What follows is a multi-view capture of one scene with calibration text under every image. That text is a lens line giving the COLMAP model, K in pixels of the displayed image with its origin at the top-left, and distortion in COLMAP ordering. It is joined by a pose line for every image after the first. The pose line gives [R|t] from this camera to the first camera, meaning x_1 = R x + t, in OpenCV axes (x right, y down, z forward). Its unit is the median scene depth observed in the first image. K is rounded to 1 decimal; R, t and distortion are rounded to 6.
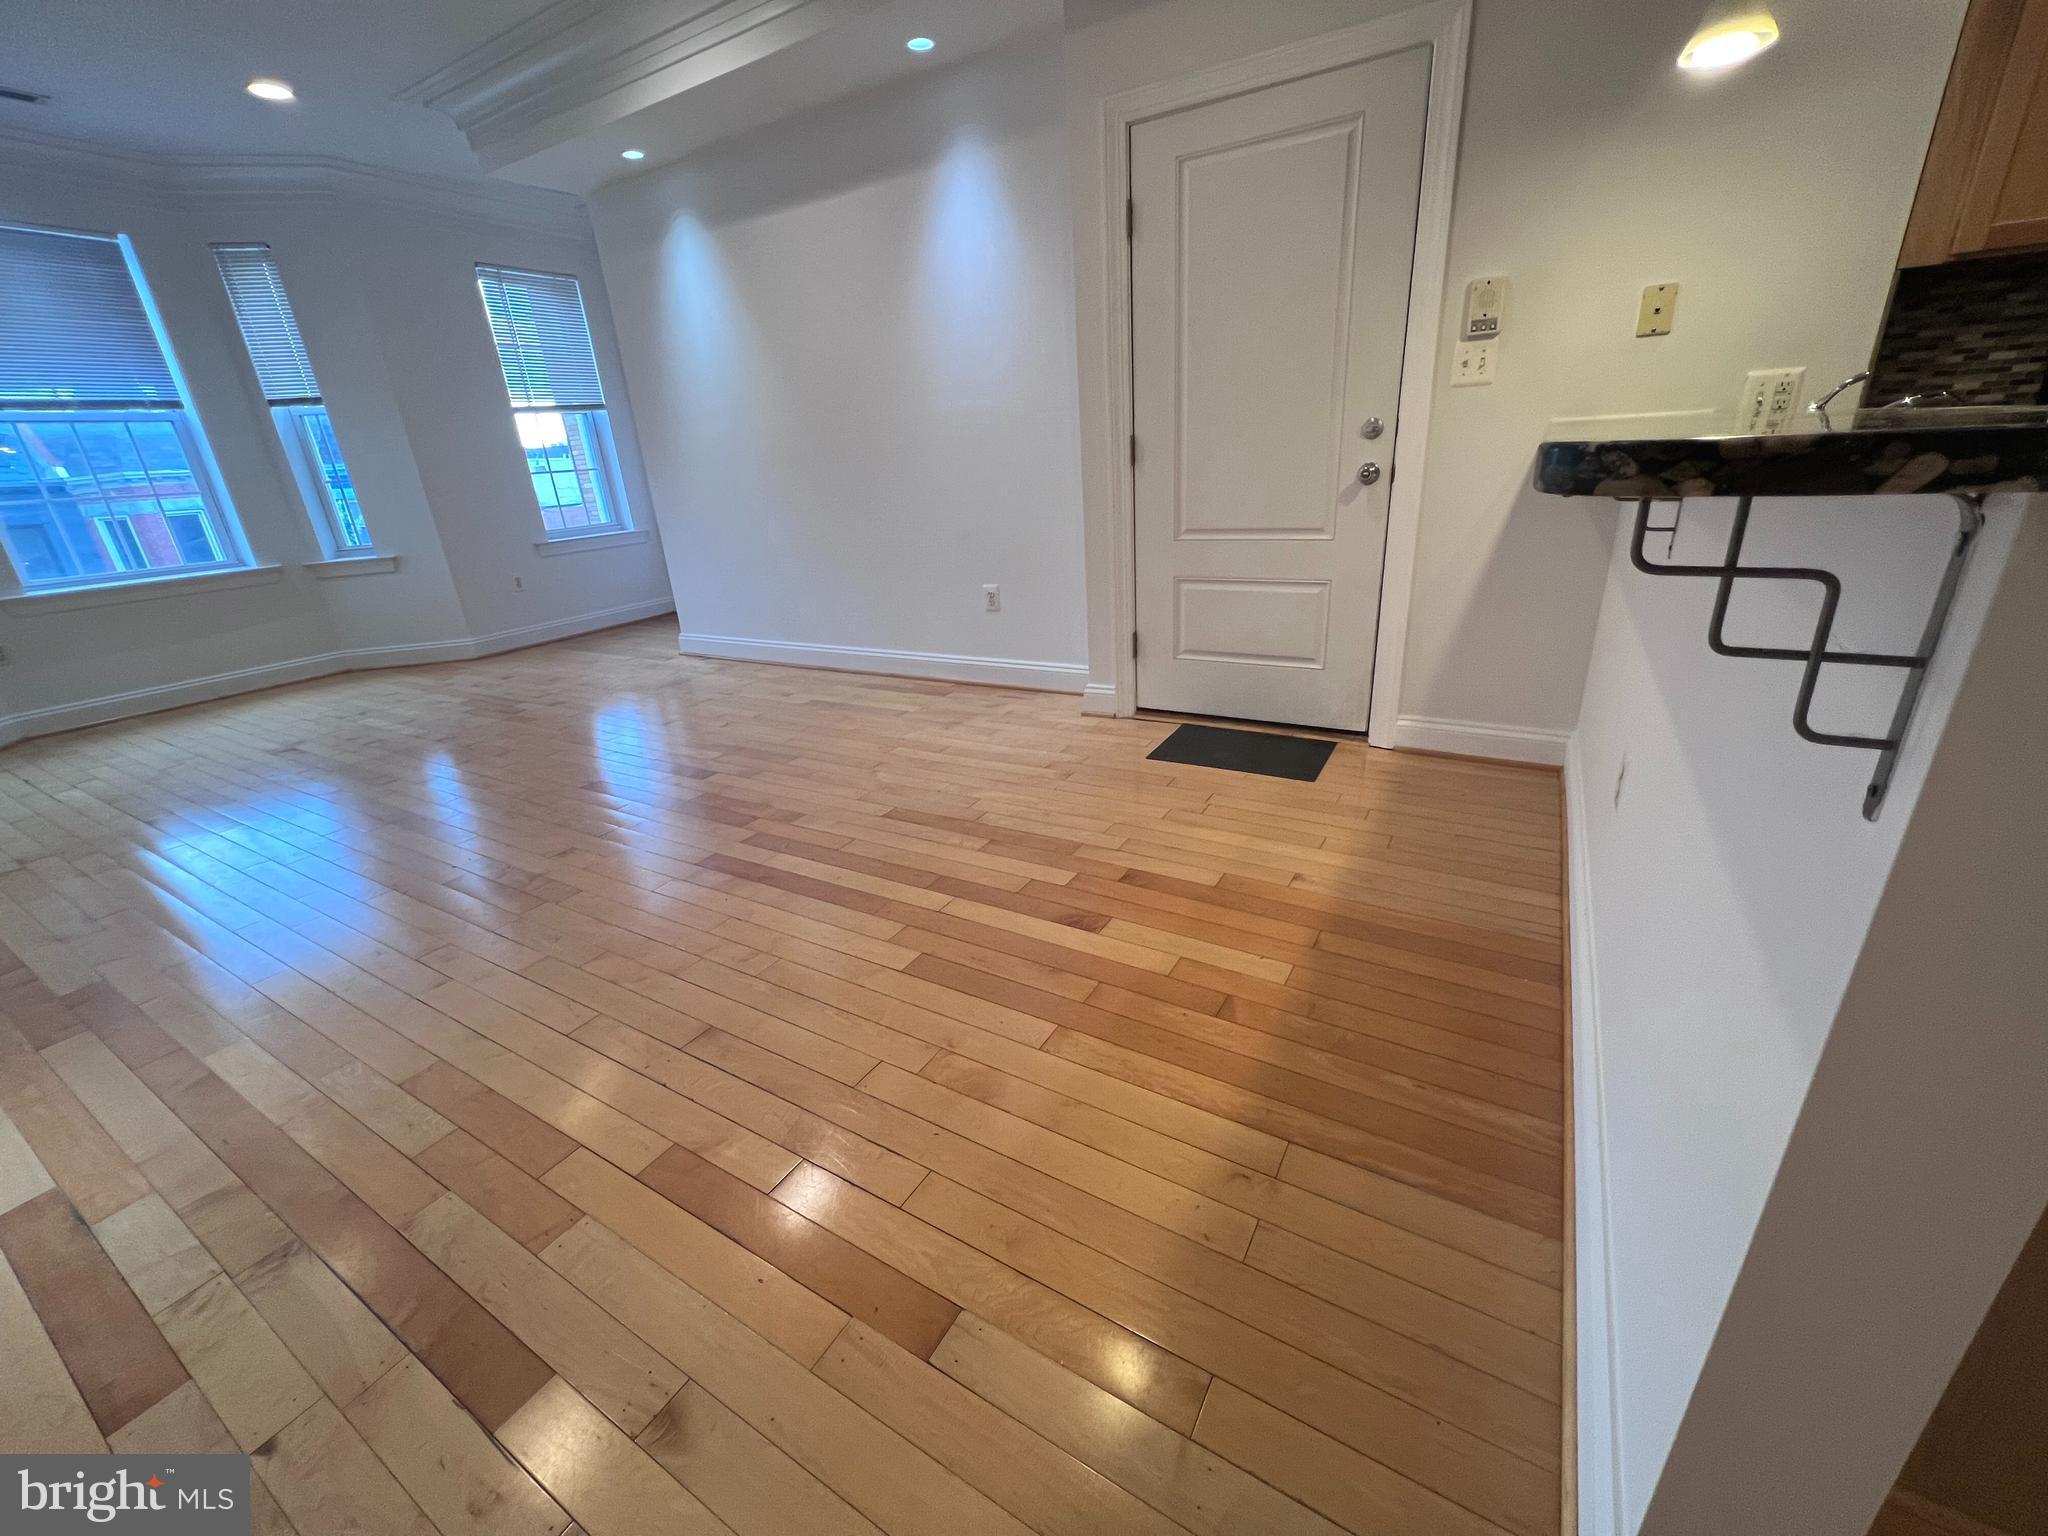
lens RADIAL K [[817.1, 0, 1026.0], [0, 817.1, 772.0], [0, 0, 1]] dist [-0.002747, 0.000655]
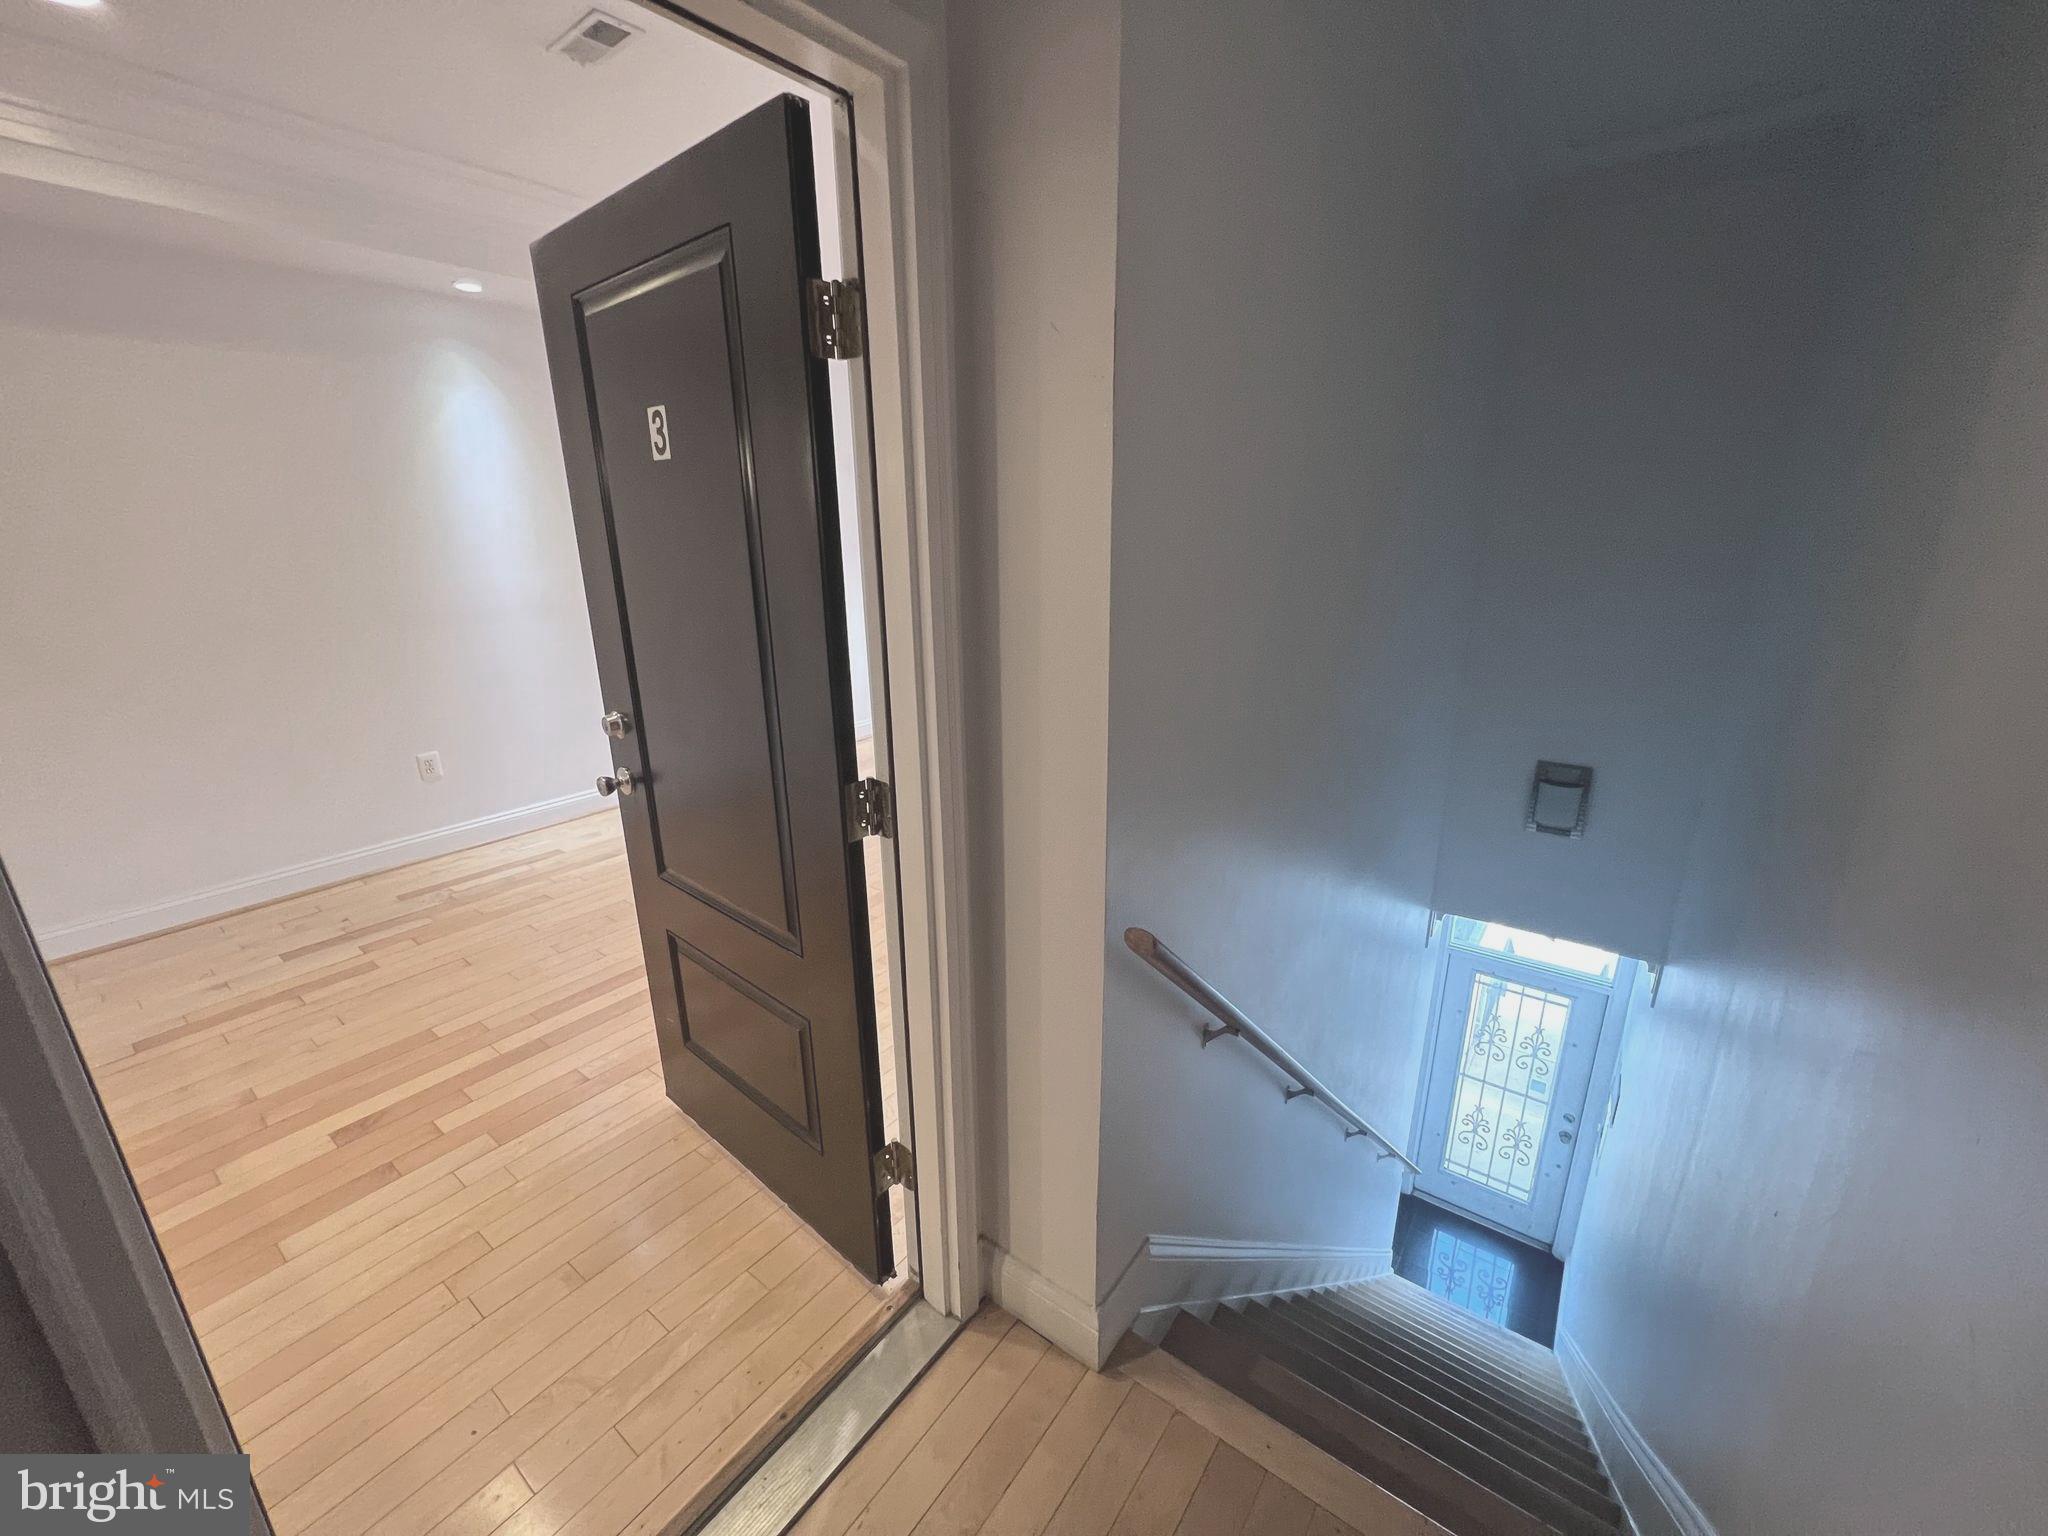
lens RADIAL K [[817.1, 0, 1026.0], [0, 817.1, 772.0], [0, 0, 1]] dist [-0.002747, 0.000655]
pose [[-0.107901, 0.347012, -0.931633, 0.478594], [-0.350228, 0.863761, 0.362295, -0.539240], [0.930429, 0.365376, 0.028333, 0.949923]]
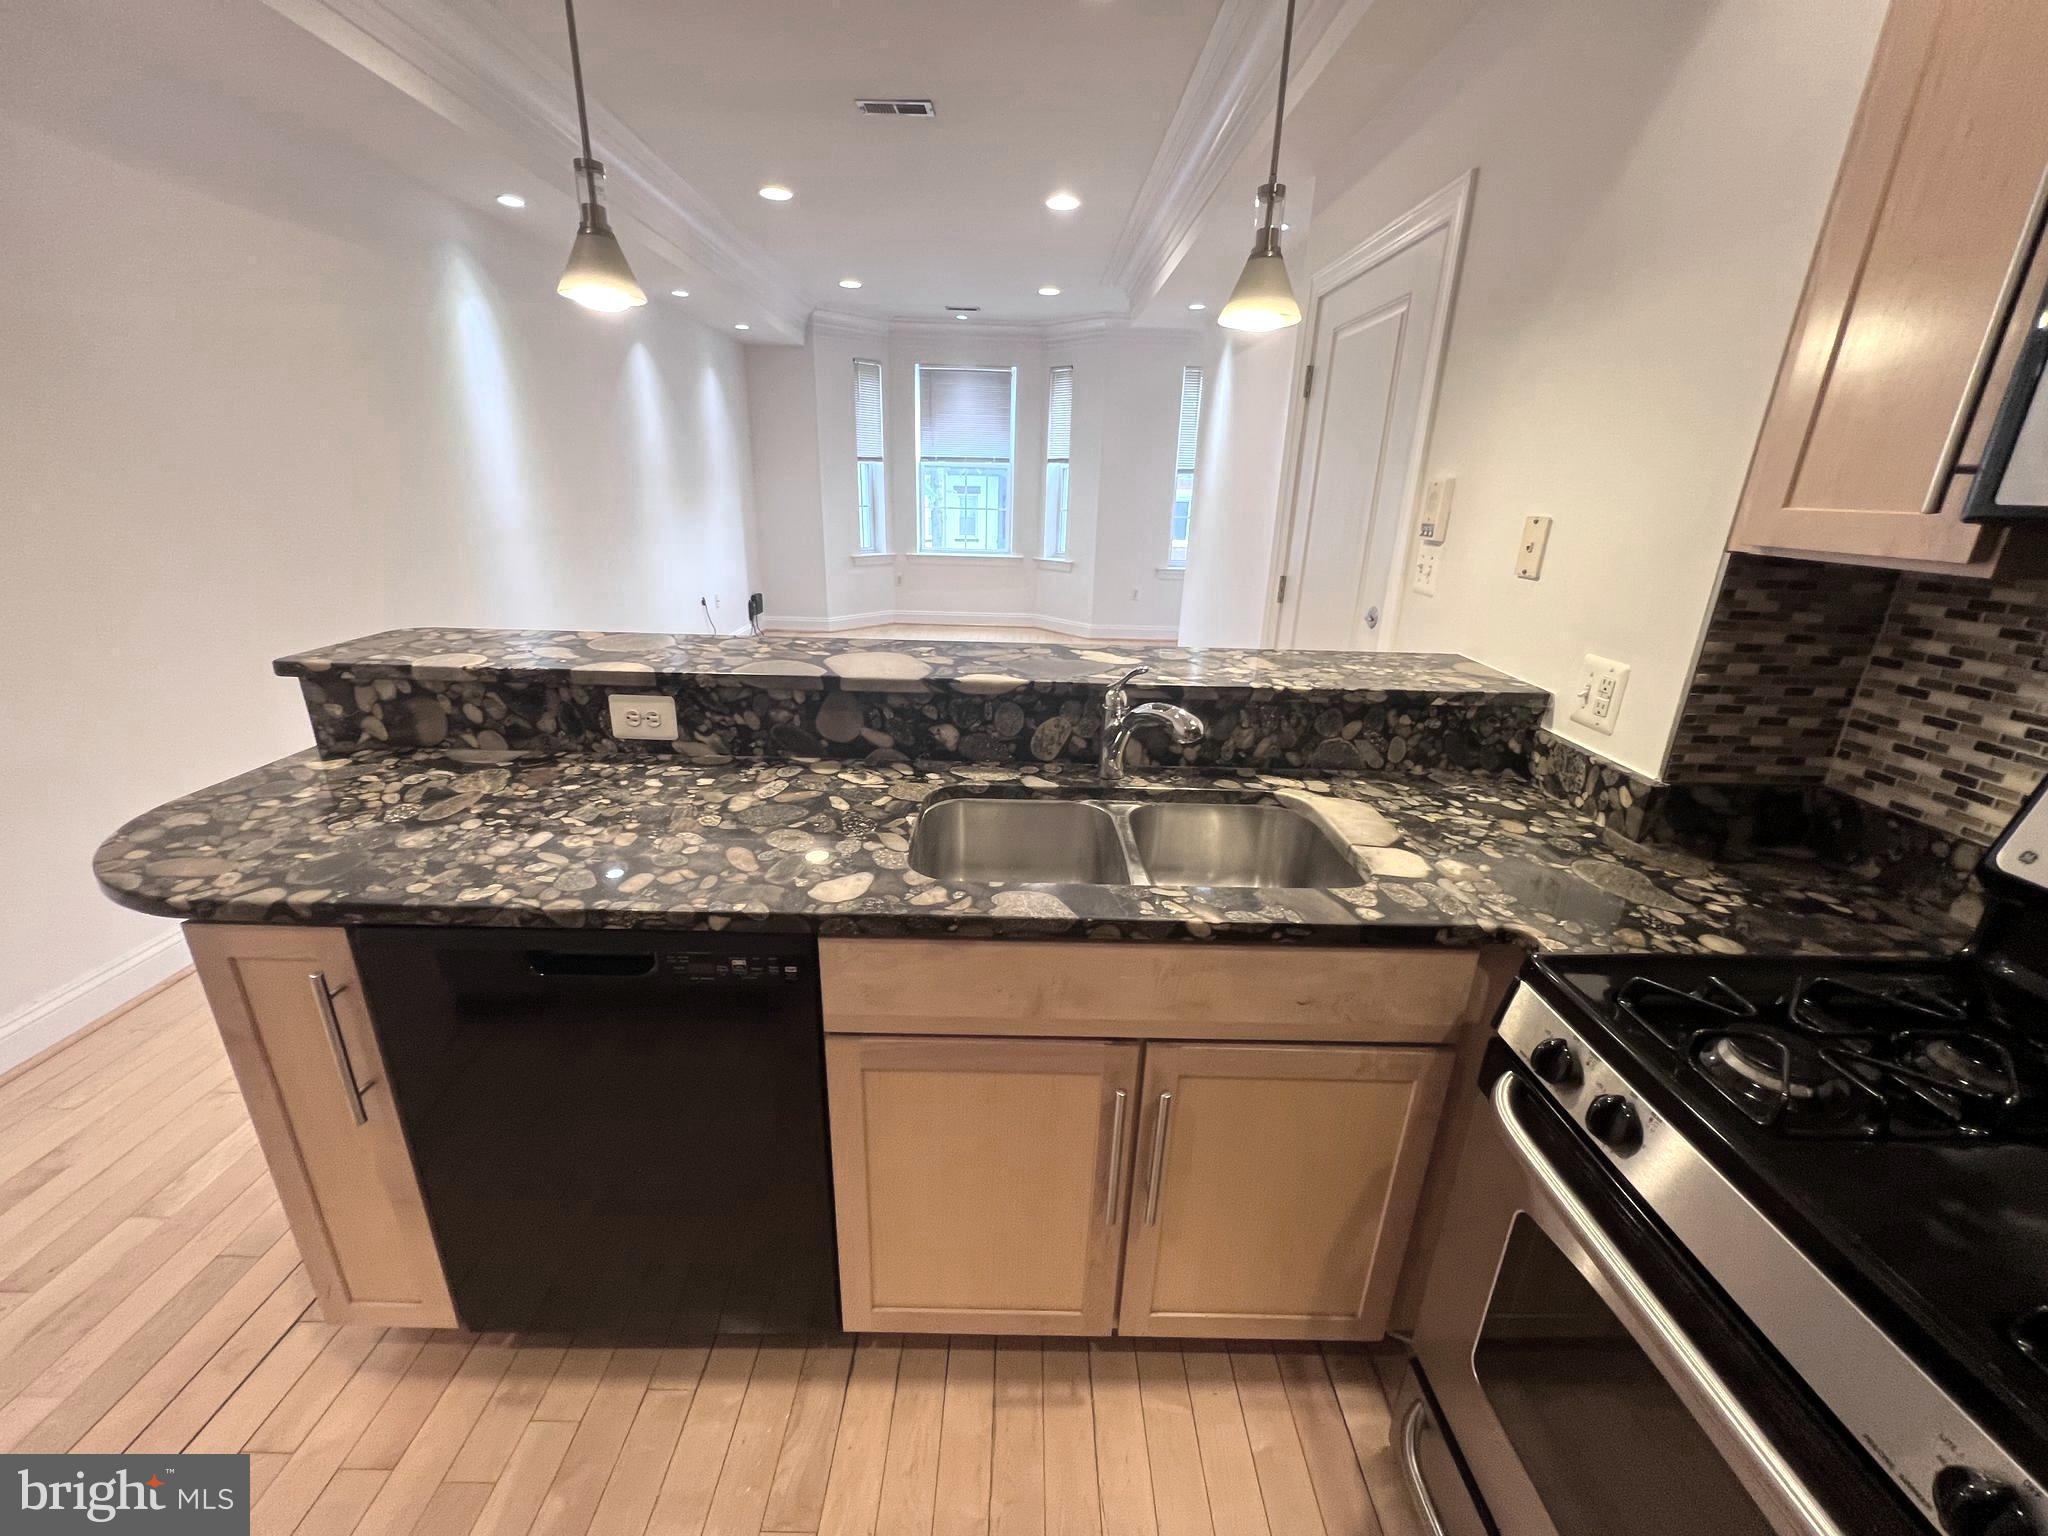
lens RADIAL K [[817.1, 0, 1026.0], [0, 817.1, 772.0], [0, 0, 1]] dist [-0.002747, 0.000655]
pose [[0.526454, 0.354337, -0.772846, 0.726440], [-0.366394, 0.914826, 0.169848, -0.205112], [0.767204, 0.193749, 0.611441, 0.135586]]
